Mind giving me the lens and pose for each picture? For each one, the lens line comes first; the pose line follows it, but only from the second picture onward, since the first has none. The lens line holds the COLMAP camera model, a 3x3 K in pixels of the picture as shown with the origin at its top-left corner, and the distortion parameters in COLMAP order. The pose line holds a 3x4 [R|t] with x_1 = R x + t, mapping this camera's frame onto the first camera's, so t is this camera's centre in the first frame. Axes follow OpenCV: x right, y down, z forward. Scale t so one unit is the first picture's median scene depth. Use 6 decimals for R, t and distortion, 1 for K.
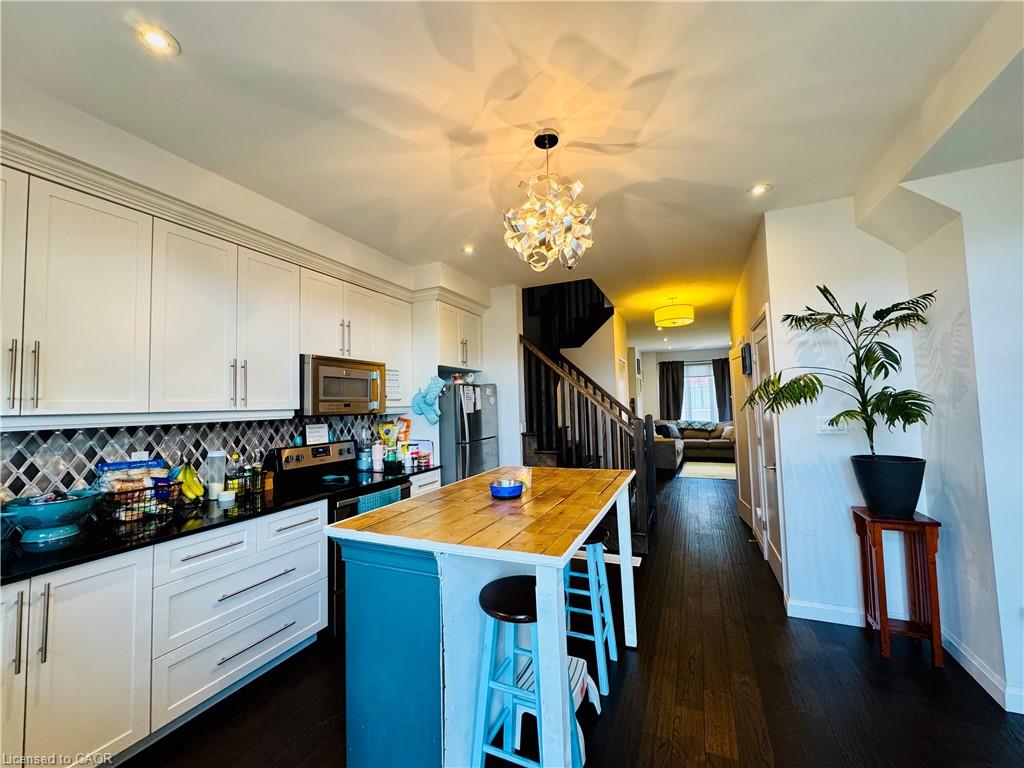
lens RADIAL K [[409.0, 0, 509.9], [0, 409.0, 384.8], [0, 0, 1]] dist [-0.001016, -0.000379]
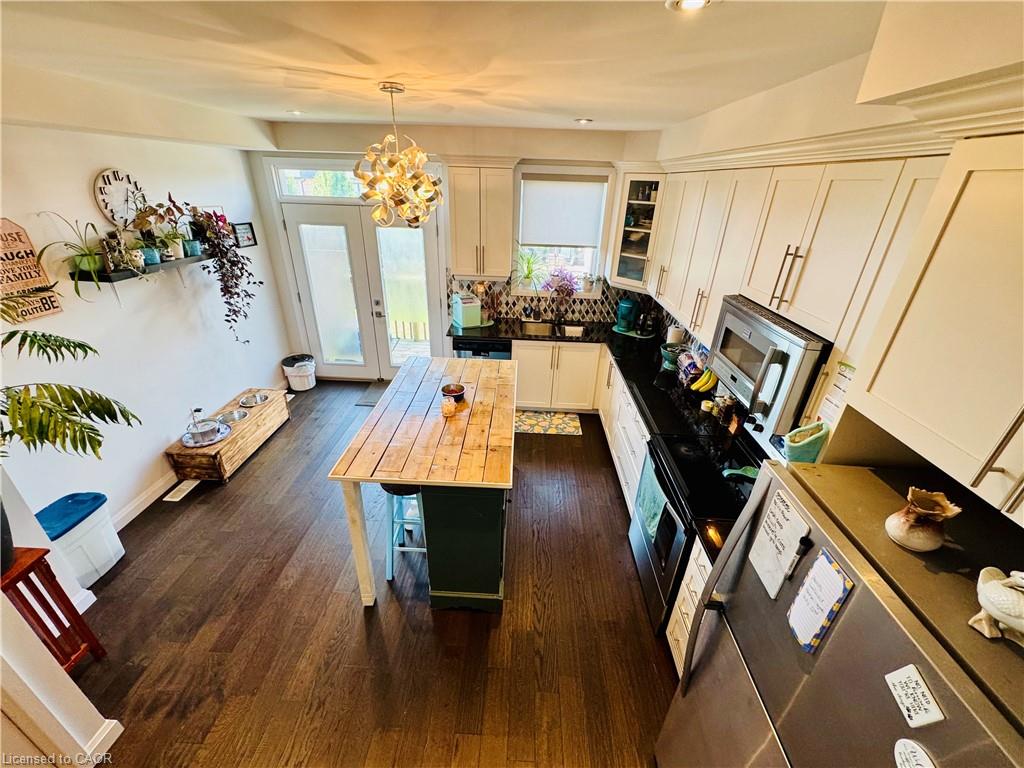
lens RADIAL K [[409.0, 0, 509.9], [0, 409.0, 384.8], [0, 0, 1]] dist [-0.001016, -0.000379]
pose [[-0.927772, 0.169603, -0.332375, 0.184434], [0.019812, 0.911868, 0.410005, -0.235357], [0.372620, 0.373806, -0.849366, 1.497594]]
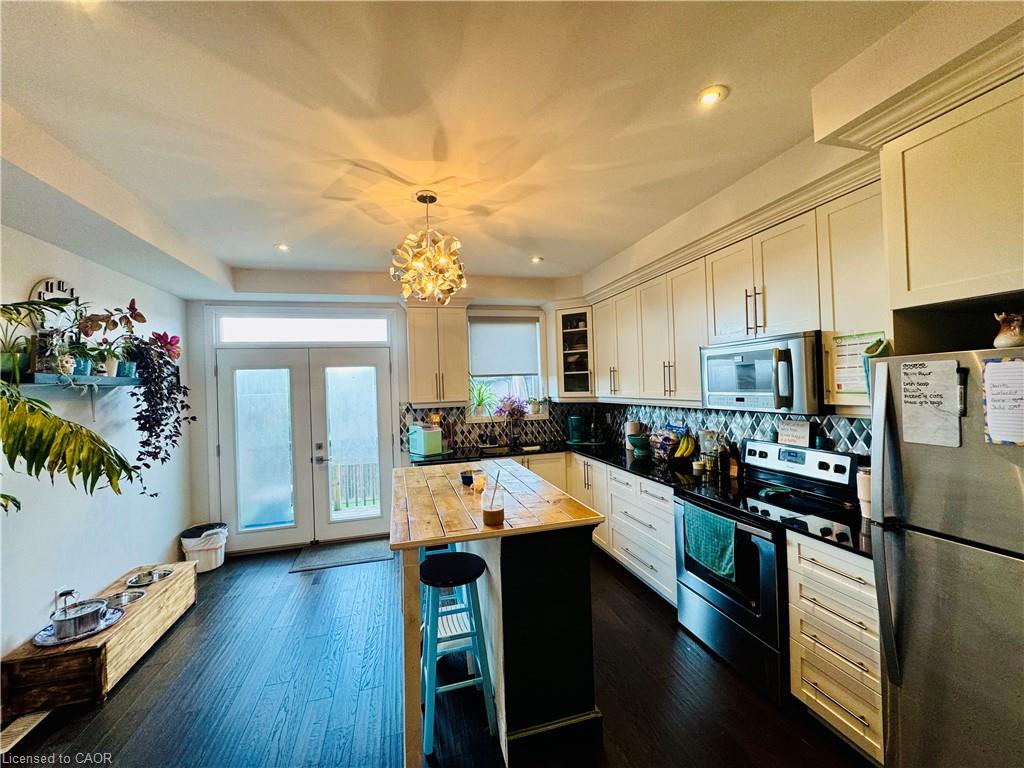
lens RADIAL K [[409.0, 0, 509.9], [0, 409.0, 384.8], [0, 0, 1]] dist [-0.001016, -0.000379]
pose [[-0.767754, 0.053268, -0.638527, 0.473799], [0.091520, 0.995437, -0.026999, 0.001884], [0.634175, -0.079167, -0.769126, 1.381009]]
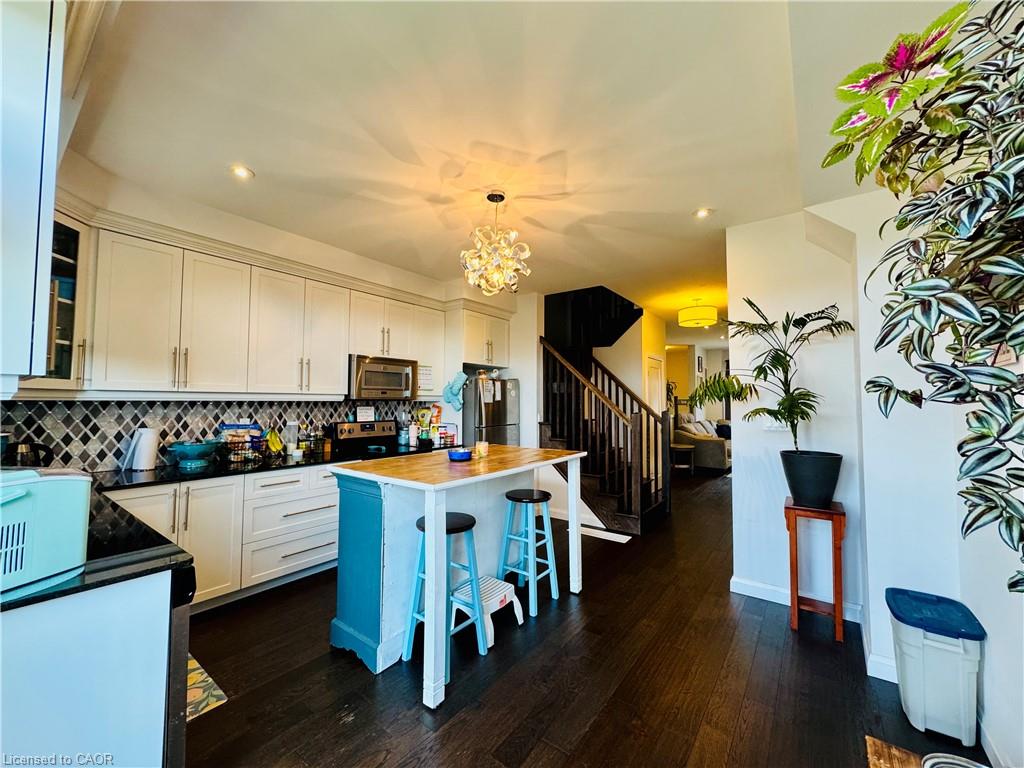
lens RADIAL K [[409.0, 0, 509.9], [0, 409.0, 384.8], [0, 0, 1]] dist [-0.001016, -0.000379]
pose [[0.974937, 0.023162, -0.221273, 0.300882], [-0.020298, 0.999678, 0.015209, -0.003937], [0.221555, -0.010337, 0.975093, -0.204131]]
